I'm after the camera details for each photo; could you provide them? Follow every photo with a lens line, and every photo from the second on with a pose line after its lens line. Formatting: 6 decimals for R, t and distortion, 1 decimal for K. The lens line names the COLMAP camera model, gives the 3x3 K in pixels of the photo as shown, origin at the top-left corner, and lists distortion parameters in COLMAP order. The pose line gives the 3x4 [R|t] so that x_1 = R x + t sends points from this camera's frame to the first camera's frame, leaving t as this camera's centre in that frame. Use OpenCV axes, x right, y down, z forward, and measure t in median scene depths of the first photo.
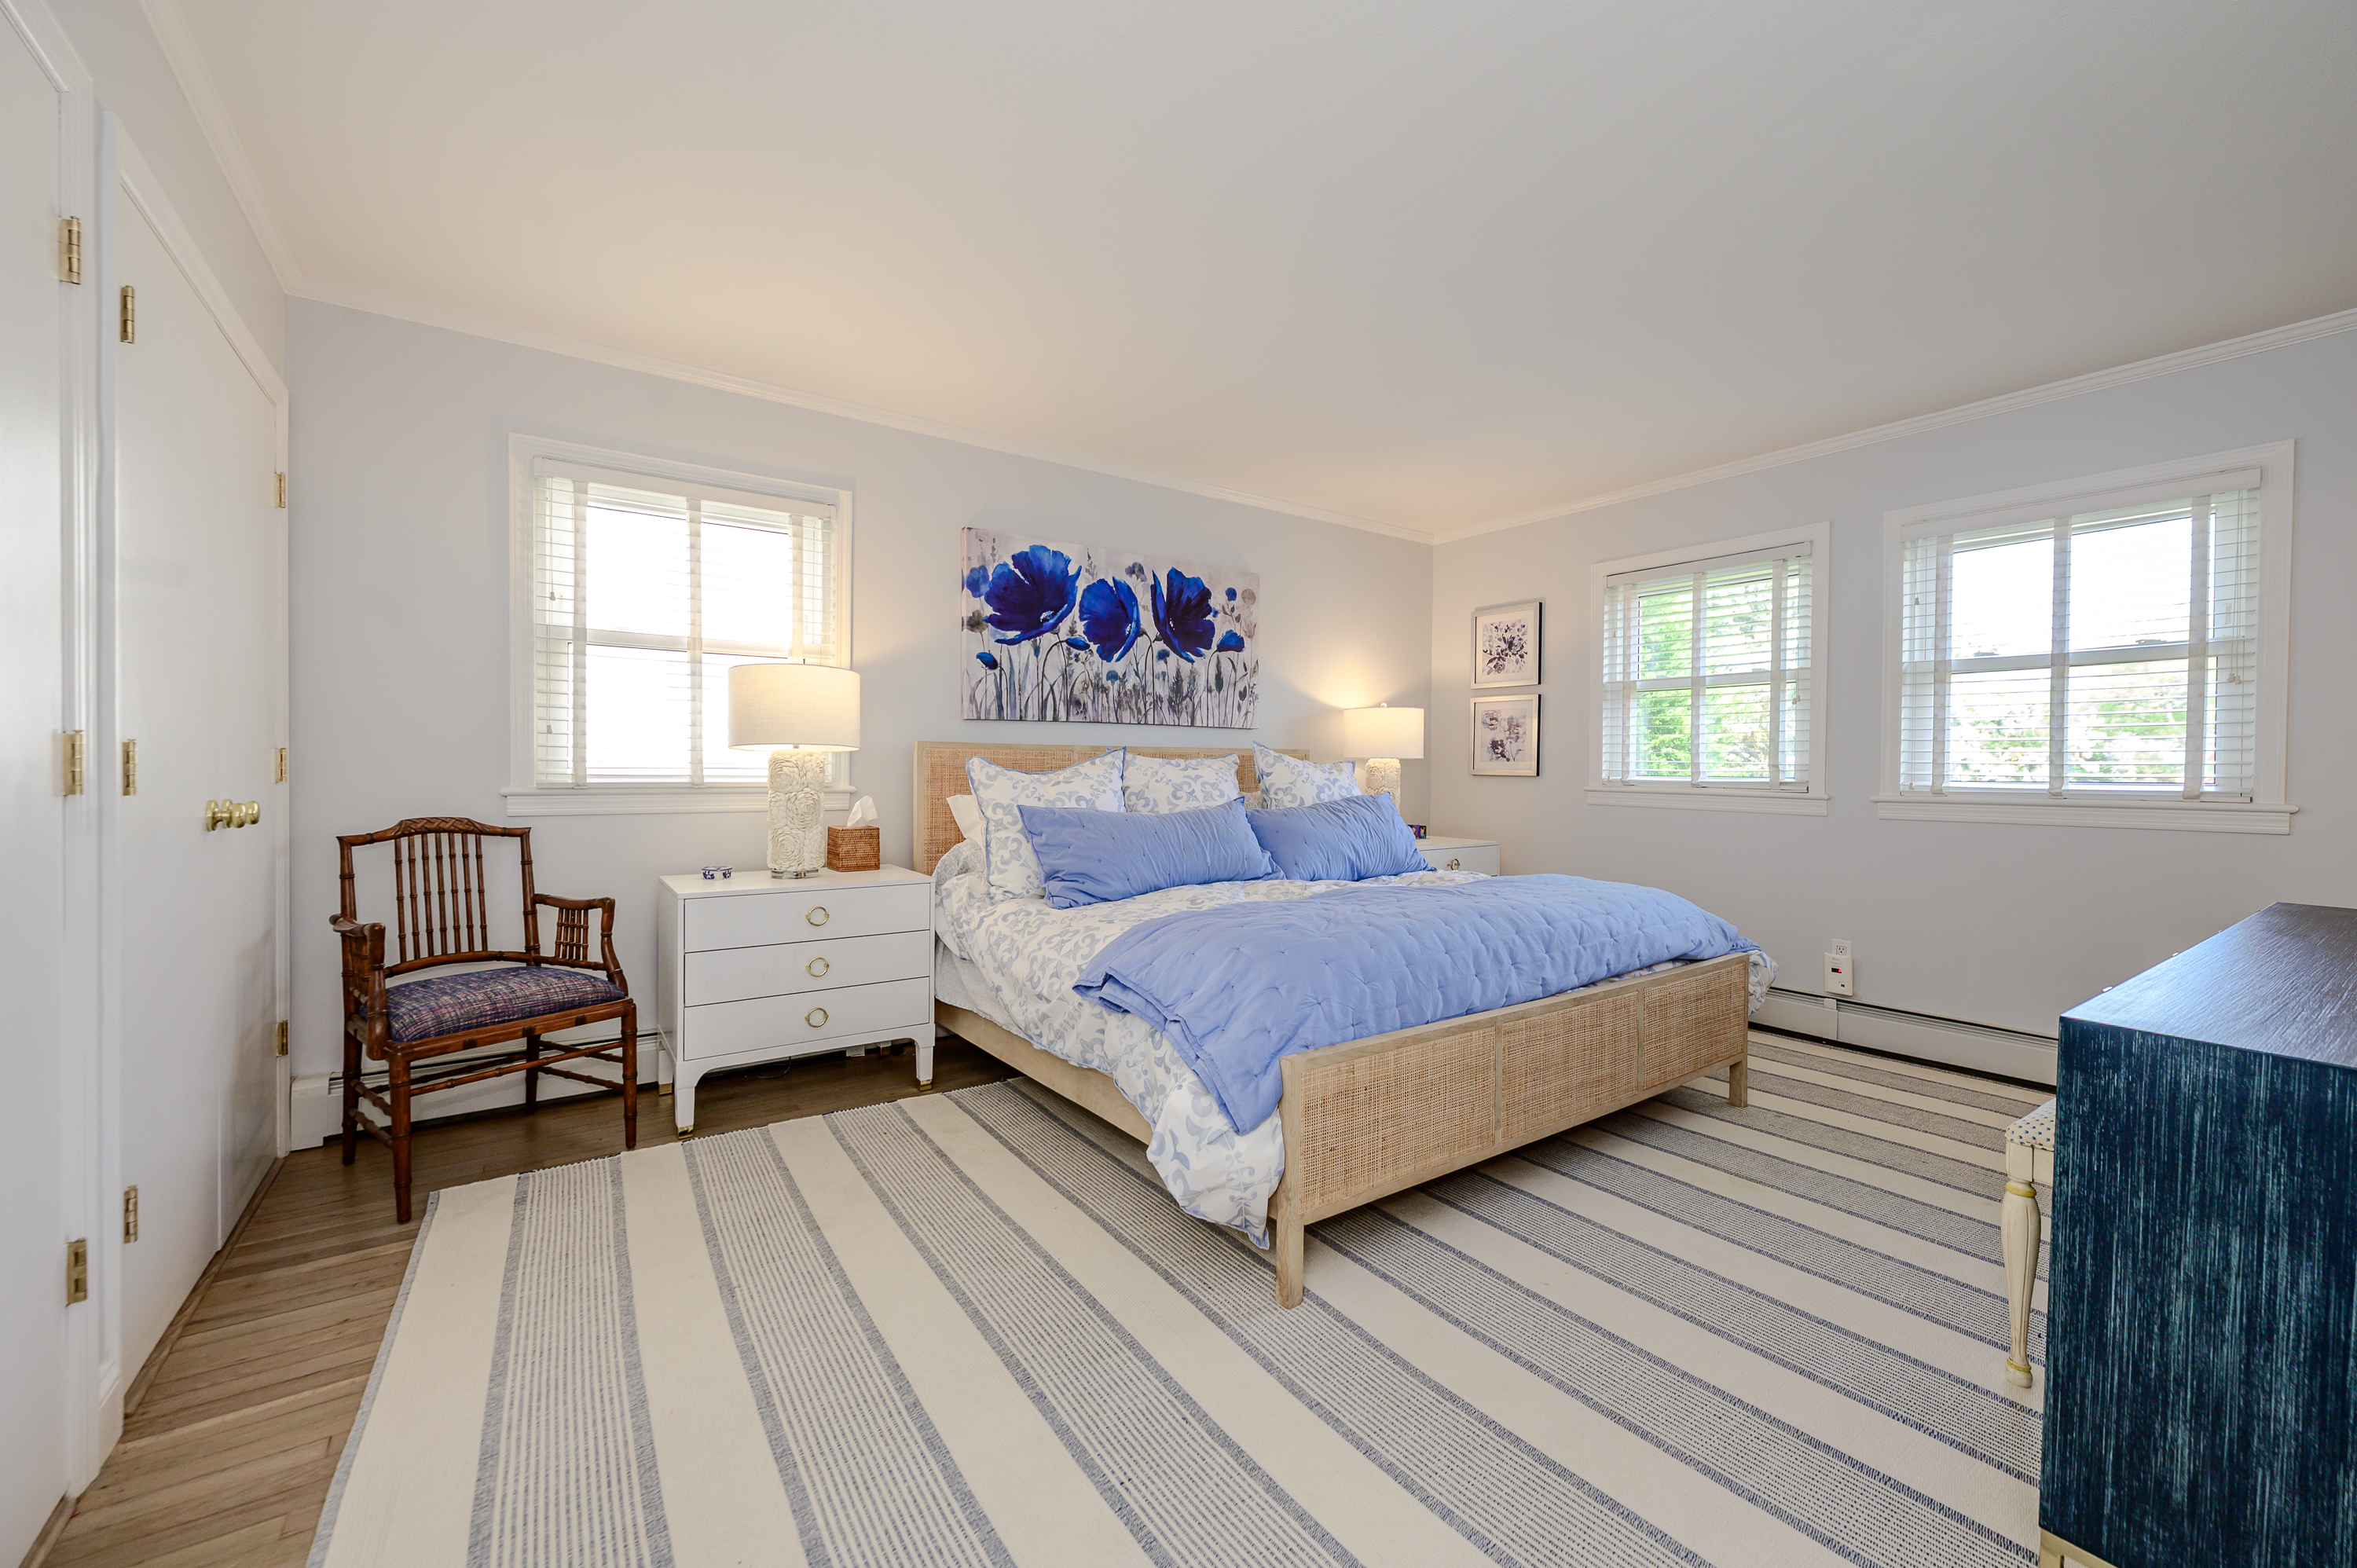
lens RADIAL K [[952.1, 0, 1180.8], [0, 952.1, 778.2], [0, 0, 1]] dist [-0.000280, 0.000325]
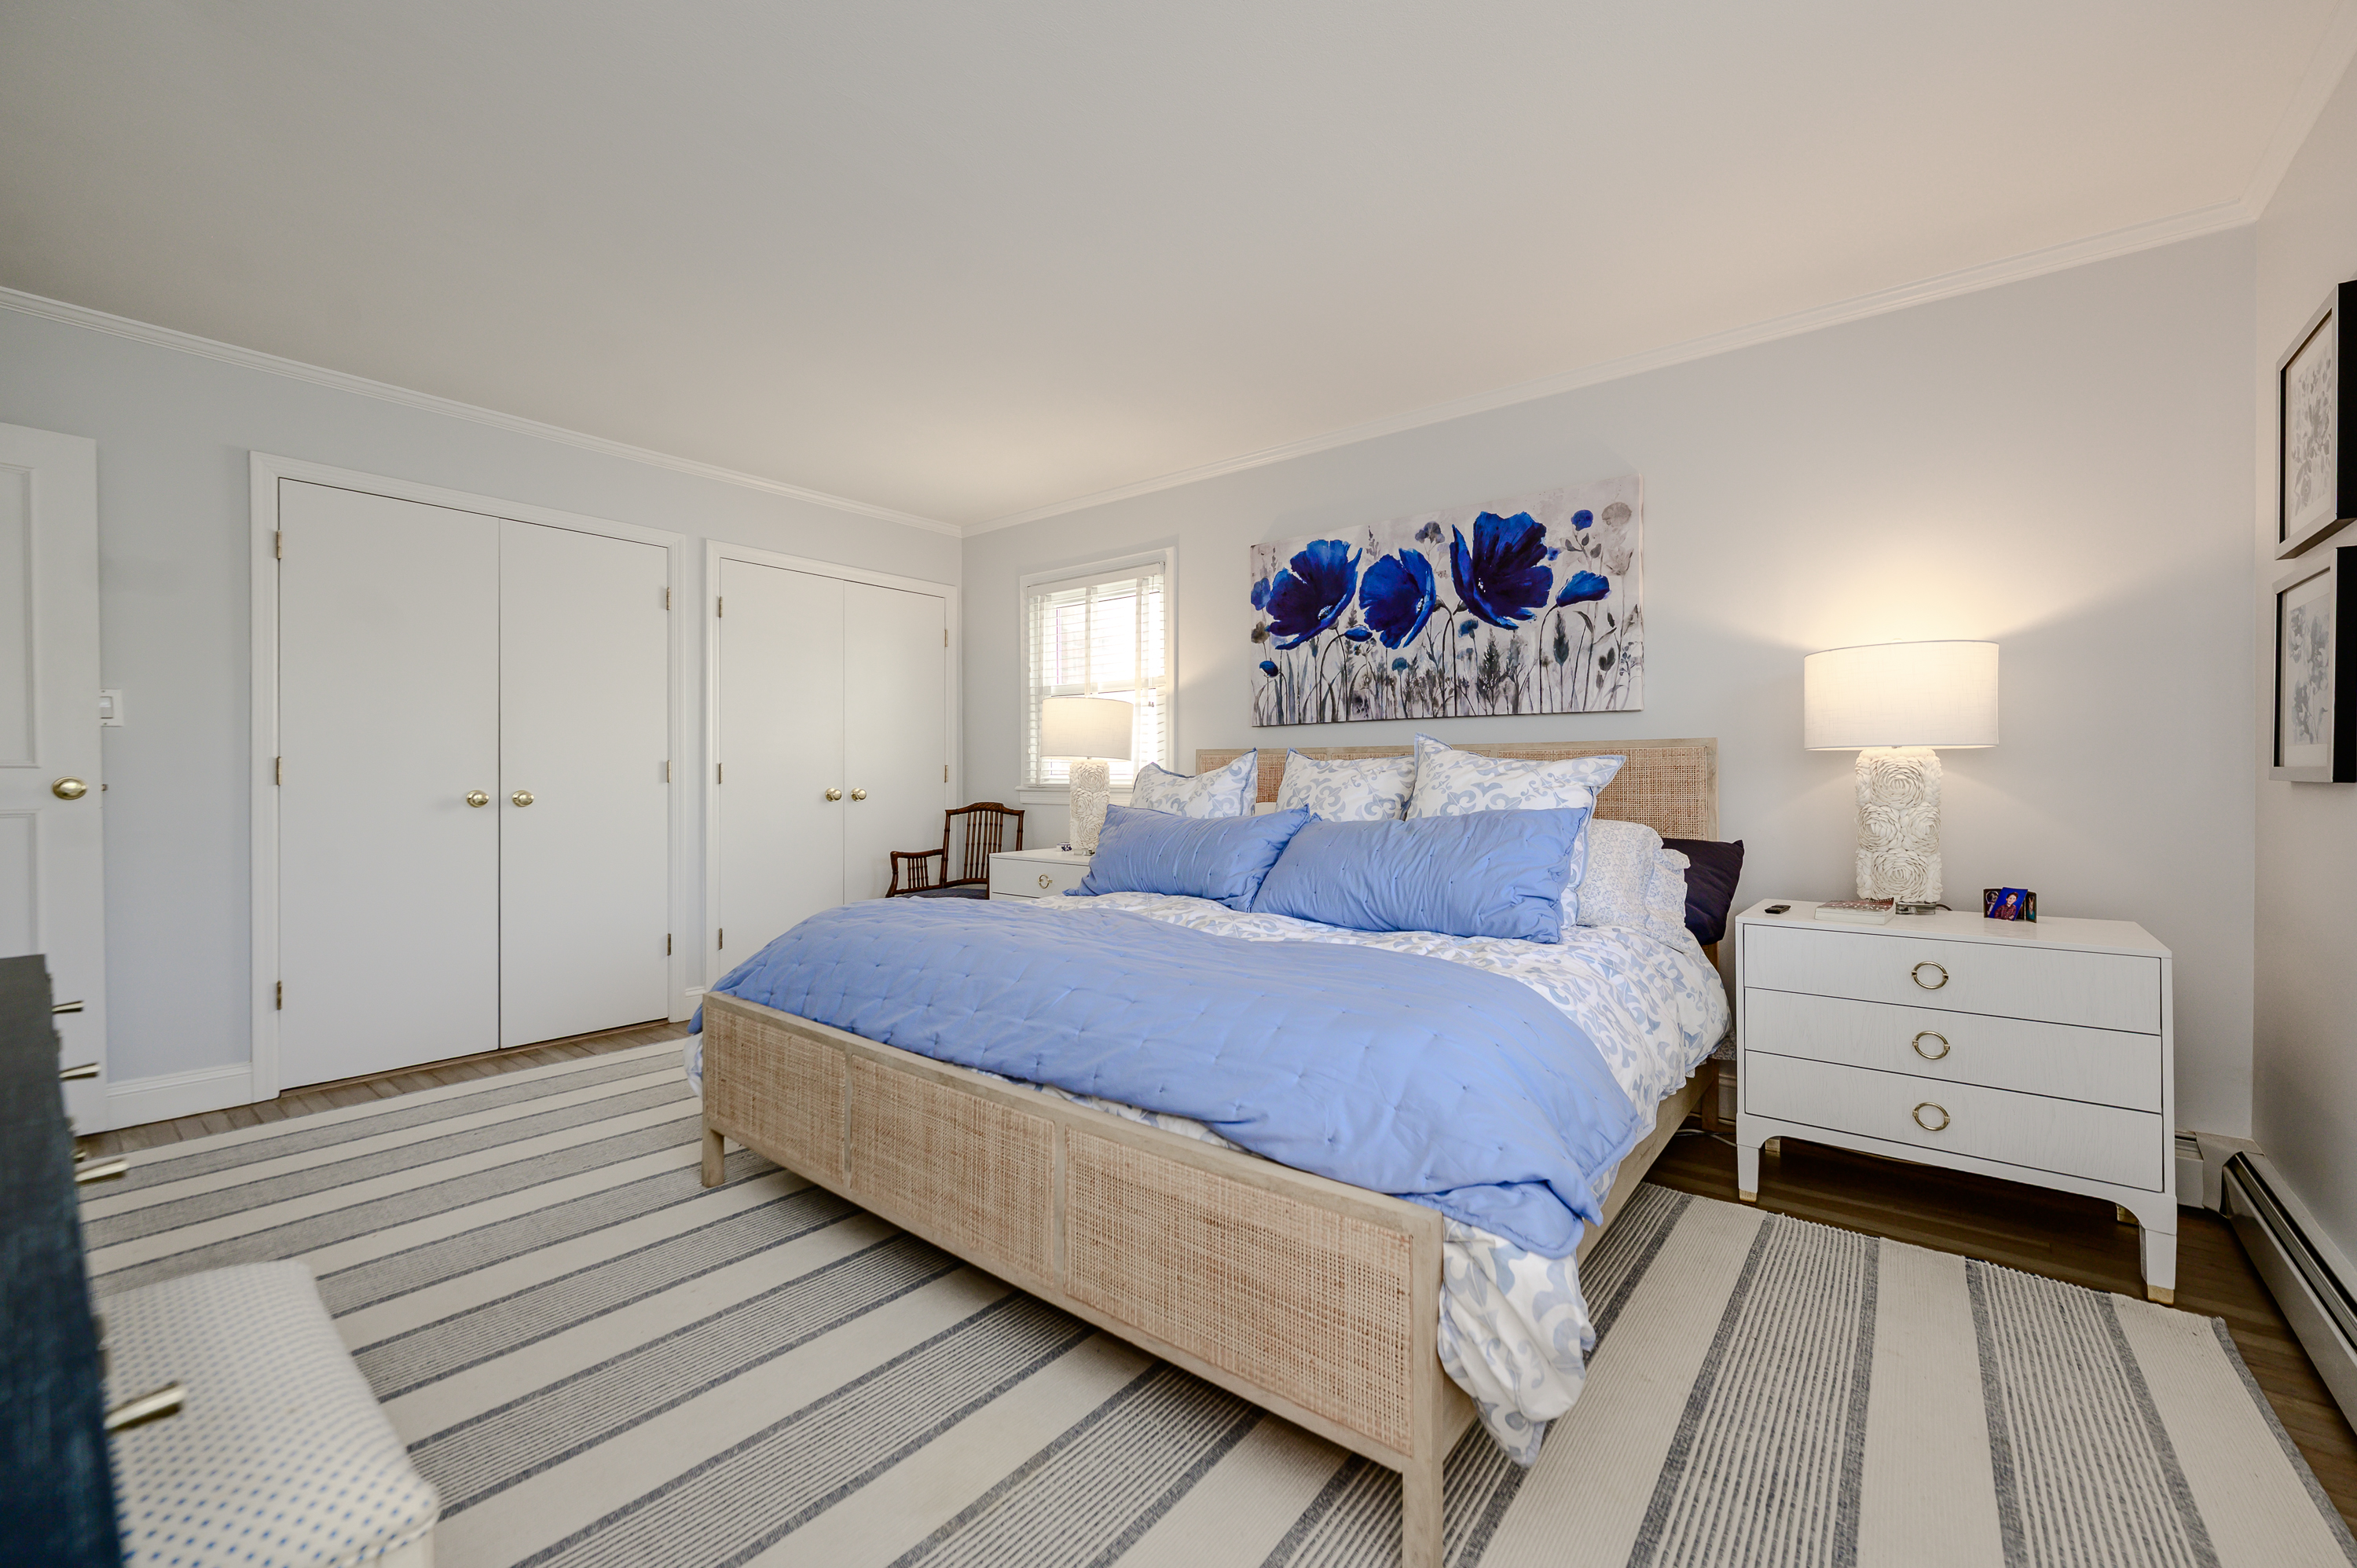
lens RADIAL K [[952.1, 0, 1180.8], [0, 952.1, 778.2], [0, 0, 1]] dist [-0.000280, 0.000325]
pose [[0.261357, -0.004409, -0.965232, 0.711420], [-0.010900, 0.999912, -0.007519, 0.003670], [0.965181, 0.012487, 0.261286, 0.595180]]
